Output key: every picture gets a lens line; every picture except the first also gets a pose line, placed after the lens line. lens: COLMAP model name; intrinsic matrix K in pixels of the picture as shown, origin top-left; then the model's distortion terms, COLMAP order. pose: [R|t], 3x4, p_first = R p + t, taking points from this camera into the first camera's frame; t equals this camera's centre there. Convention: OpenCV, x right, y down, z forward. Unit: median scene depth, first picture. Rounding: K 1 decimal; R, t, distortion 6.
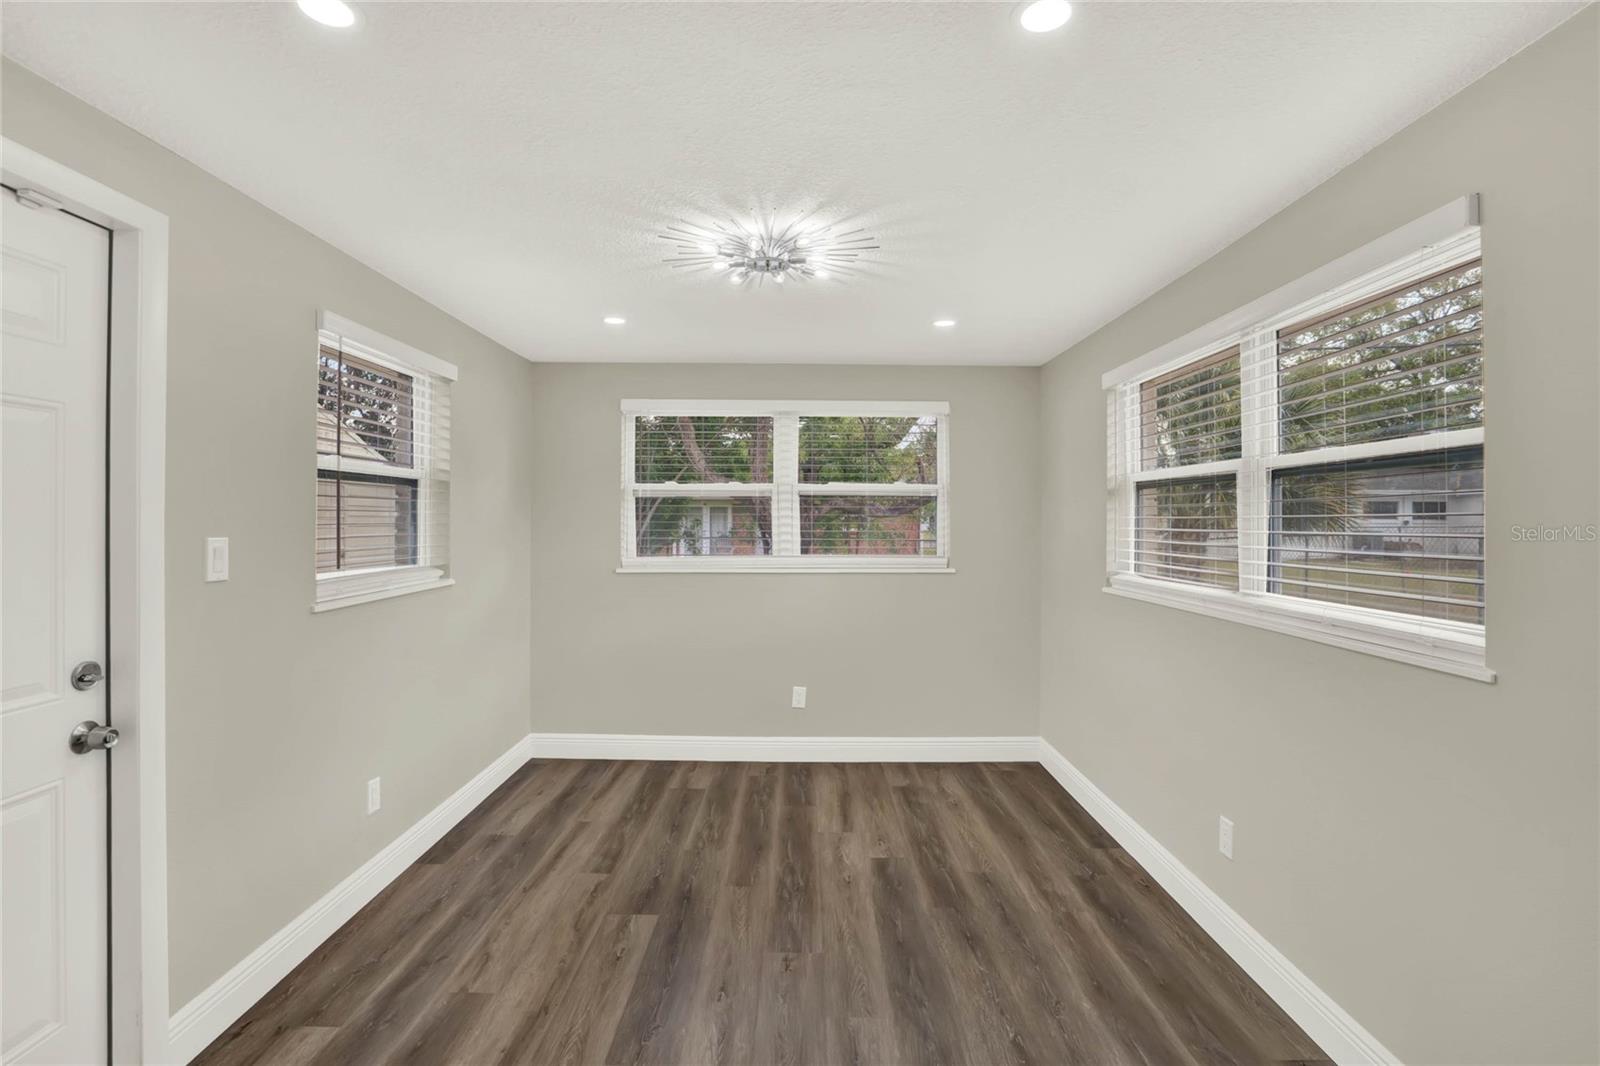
lens RADIAL K [[752.4, 0, 803.4], [0, 752.4, 521.7], [0, 0, 1]] dist [-0.032142, 0.004726]
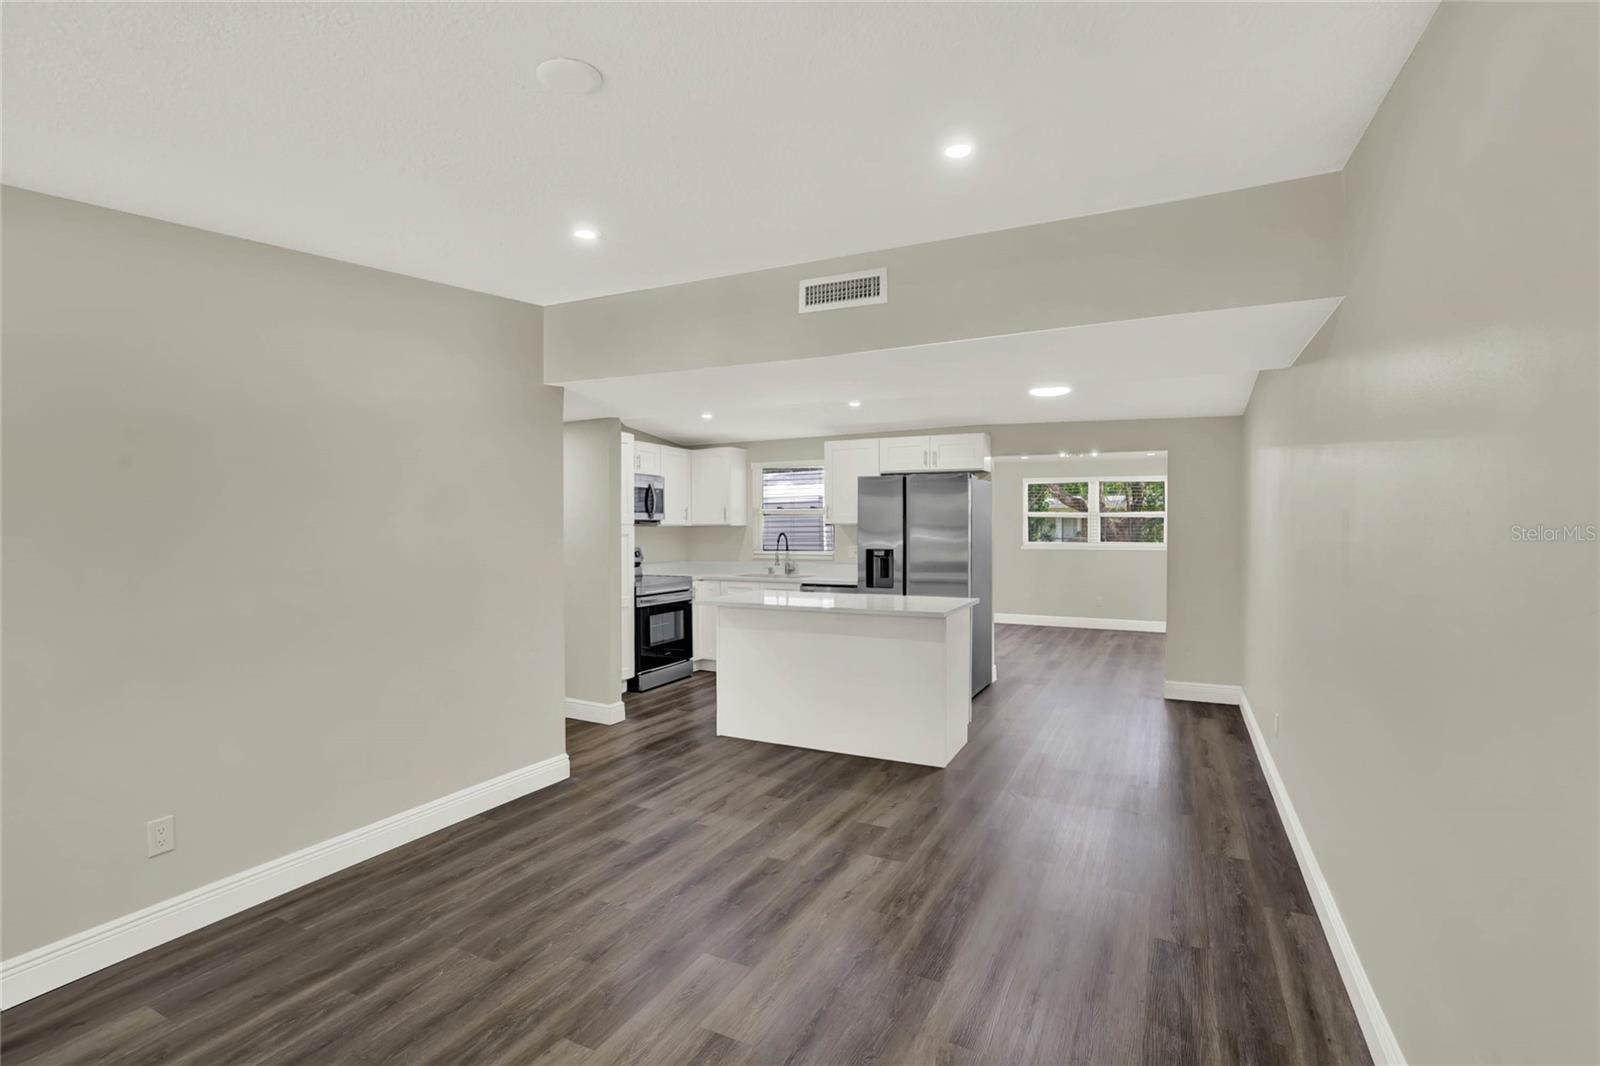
lens RADIAL K [[752.4, 0, 798.7], [0, 752.4, 538.9], [0, 0, 1]] dist [-0.032142, 0.004726]
pose [[0.895344, 0.005676, -0.445338, 0.199374], [0.002270, 0.999848, 0.017307, -0.010022], [0.445369, -0.016507, 0.895195, -1.556718]]
